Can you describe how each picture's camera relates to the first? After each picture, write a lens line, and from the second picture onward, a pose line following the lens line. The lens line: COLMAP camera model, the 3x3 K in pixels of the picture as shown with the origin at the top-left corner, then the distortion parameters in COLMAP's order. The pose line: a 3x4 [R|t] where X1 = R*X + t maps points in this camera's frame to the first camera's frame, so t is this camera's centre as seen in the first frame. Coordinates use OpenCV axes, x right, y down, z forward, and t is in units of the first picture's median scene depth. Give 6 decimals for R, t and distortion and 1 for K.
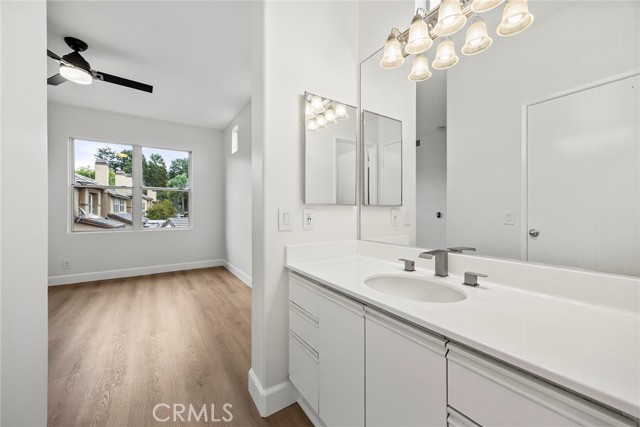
lens RADIAL K [[249.5, 0, 320.3], [0, 249.5, 215.0], [0, 0, 1]] dist [0.000592, 0.000032]
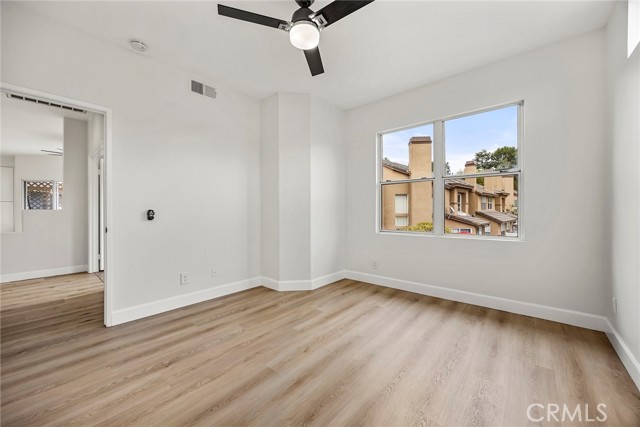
lens RADIAL K [[249.5, 0, 320.2], [0, 249.5, 209.4], [0, 0, 1]] dist [0.000592, 0.000032]
pose [[0.275484, -0.006295, -0.961285, -0.030149], [-0.006000, 0.999948, -0.008268, -0.001877], [0.961287, 0.008045, 0.275431, 0.115990]]
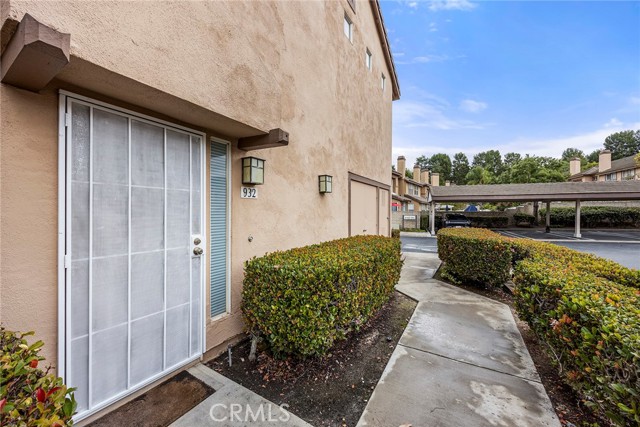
lens RADIAL K [[249.5, 0, 321.4], [0, 249.5, 212.2], [0, 0, 1]] dist [0.000592, 0.000032]
pose [[0.440607, -0.002778, -0.897696, 0.308846], [-0.008107, 0.999942, -0.007074, 0.157522], [0.897663, 0.010394, 0.440559, -0.070049]]
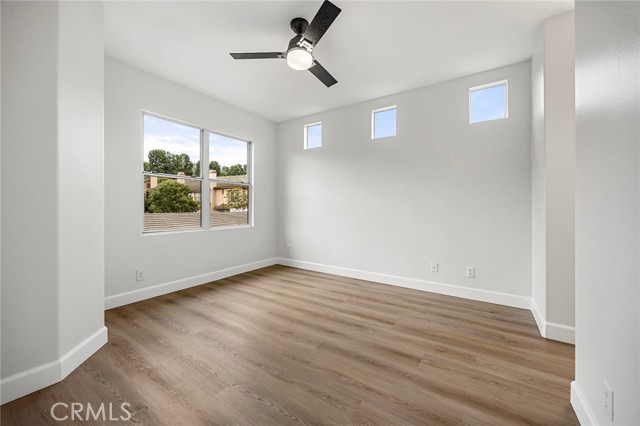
lens RADIAL K [[249.5, 0, 318.6], [0, 249.5, 207.8], [0, 0, 1]] dist [0.000592, 0.000032]
pose [[0.920767, 0.000770, 0.390113, -0.178193], [0.003730, 0.999935, -0.010775, -0.000360], [-0.390096, 0.011376, 0.920704, 0.018495]]
